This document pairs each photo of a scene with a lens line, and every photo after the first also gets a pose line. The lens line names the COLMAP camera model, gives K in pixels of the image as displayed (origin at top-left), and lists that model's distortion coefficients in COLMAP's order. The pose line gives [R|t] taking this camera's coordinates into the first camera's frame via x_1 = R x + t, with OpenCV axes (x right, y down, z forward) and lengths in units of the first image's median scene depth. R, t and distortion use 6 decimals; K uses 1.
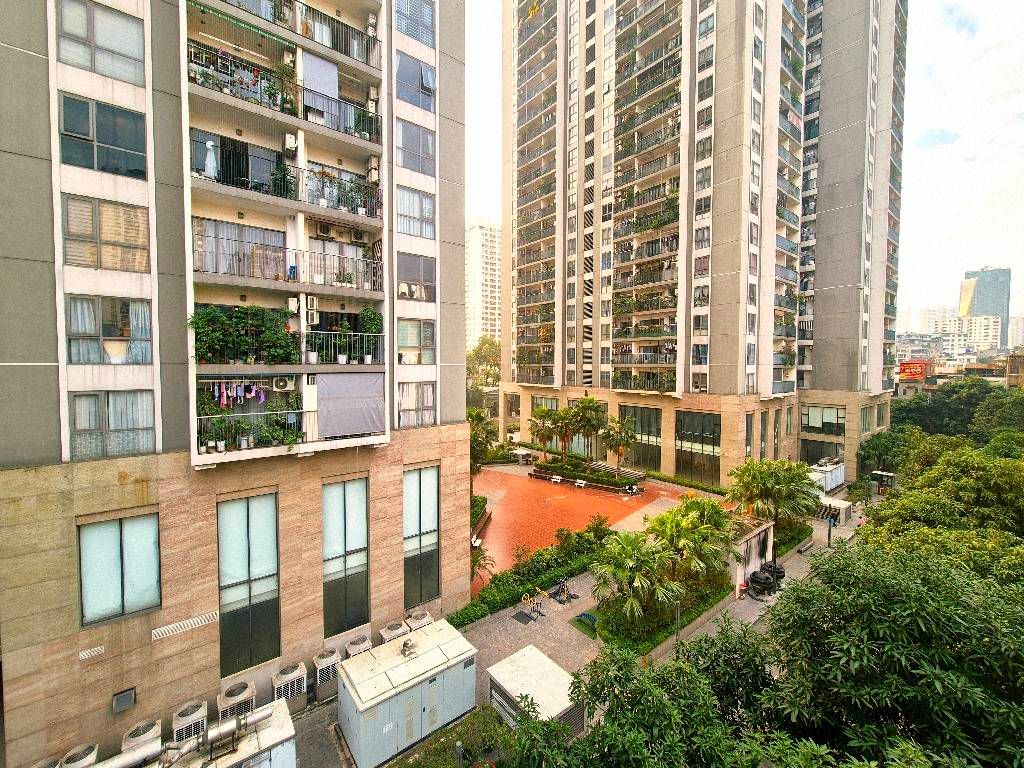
lens RADIAL K [[419.3, 0, 513.8], [0, 419.3, 380.6], [0, 0, 1]] dist [0.003018, -0.000444]
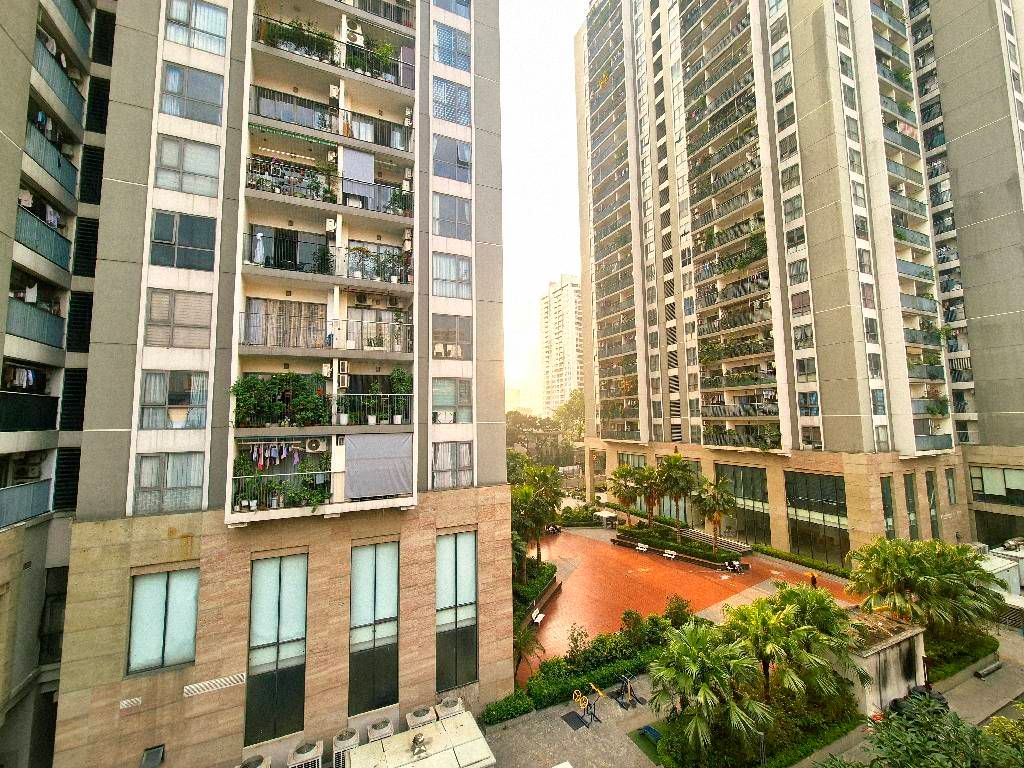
lens RADIAL K [[419.3, 0, 511.7], [0, 419.3, 381.8], [0, 0, 1]] dist [0.003018, -0.000444]
pose [[0.970487, -0.039373, -0.237918, 0.139866], [0.008889, 0.991752, -0.127865, -0.007970], [0.240990, 0.121977, 0.962832, 0.072730]]
